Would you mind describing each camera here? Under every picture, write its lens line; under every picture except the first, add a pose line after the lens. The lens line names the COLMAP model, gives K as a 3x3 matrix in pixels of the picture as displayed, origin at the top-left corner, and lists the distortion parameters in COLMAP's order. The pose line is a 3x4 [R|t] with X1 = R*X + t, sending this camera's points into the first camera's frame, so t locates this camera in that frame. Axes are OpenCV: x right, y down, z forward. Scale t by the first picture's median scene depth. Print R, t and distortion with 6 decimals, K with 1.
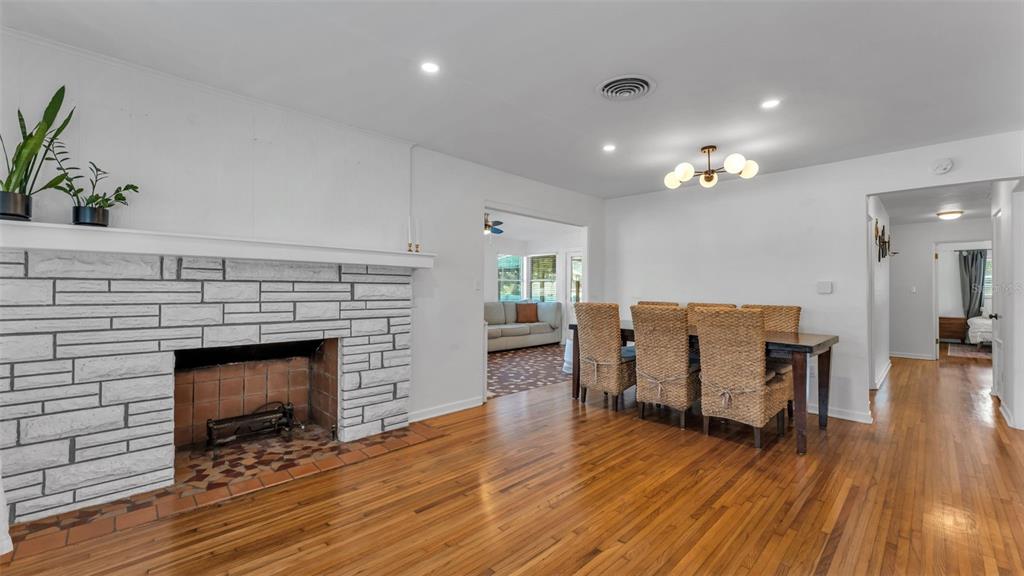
lens RADIAL K [[406.9, 0, 511.0], [0, 406.9, 286.1], [0, 0, 1]] dist [0.000327, -0.000106]
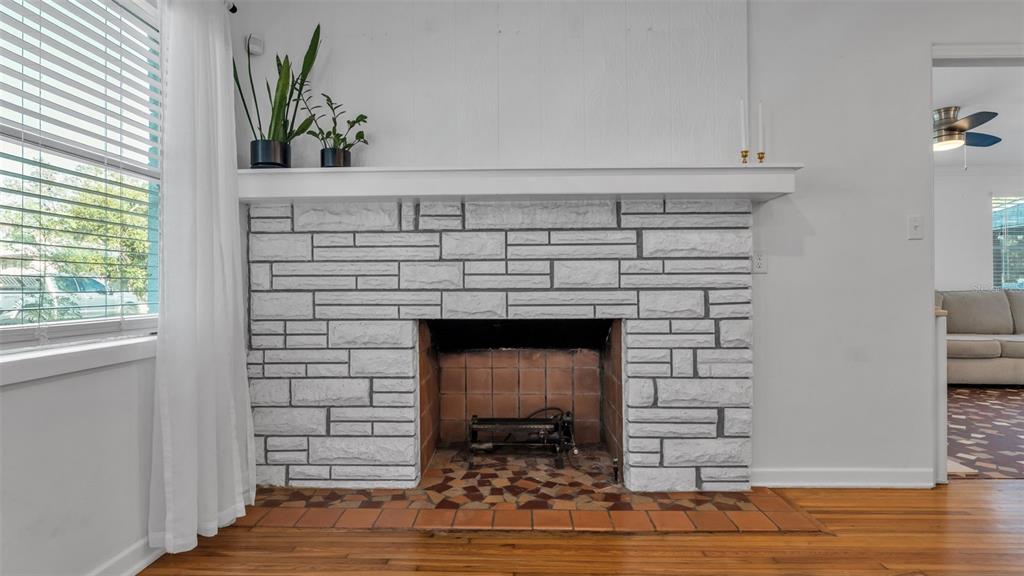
lens RADIAL K [[514.7, 0, 509.3], [0, 514.7, 286.6], [0, 0, 1]] dist [0.000823, -0.000193]
pose [[0.698577, -0.013962, -0.715398, 0.020406], [0.016030, 0.999864, -0.003861, 0.082160], [0.715355, -0.008771, 0.698706, 0.352271]]
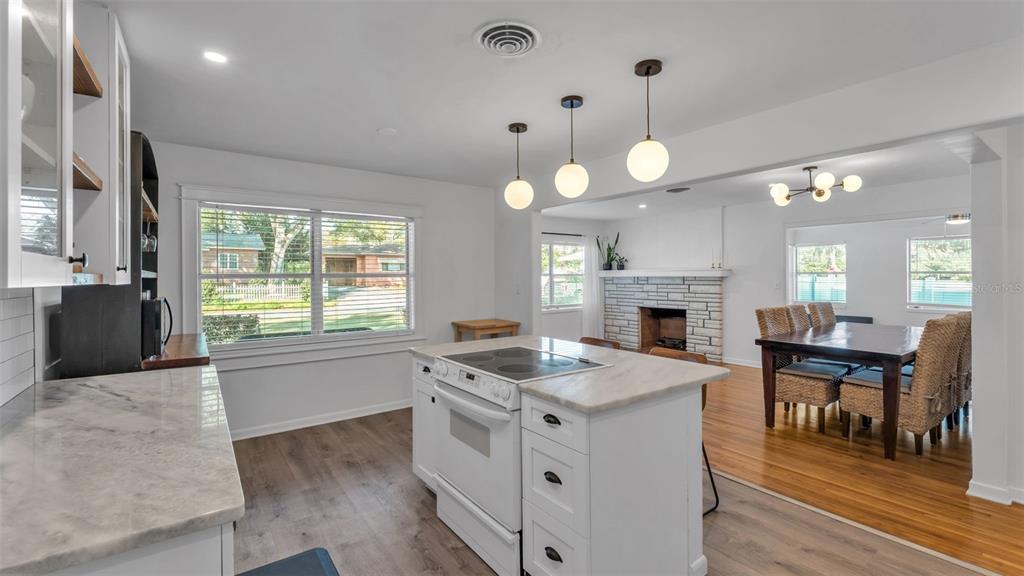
lens RADIAL K [[434.5, 0, 512.2], [0, 434.5, 277.5], [0, 0, 1]] dist [0.000364, -0.000013]
pose [[-0.139296, -0.008482, -0.990214, 2.158455], [0.009631, 0.999904, -0.009920, -0.034590], [0.990204, -0.010919, -0.139201, 0.419204]]
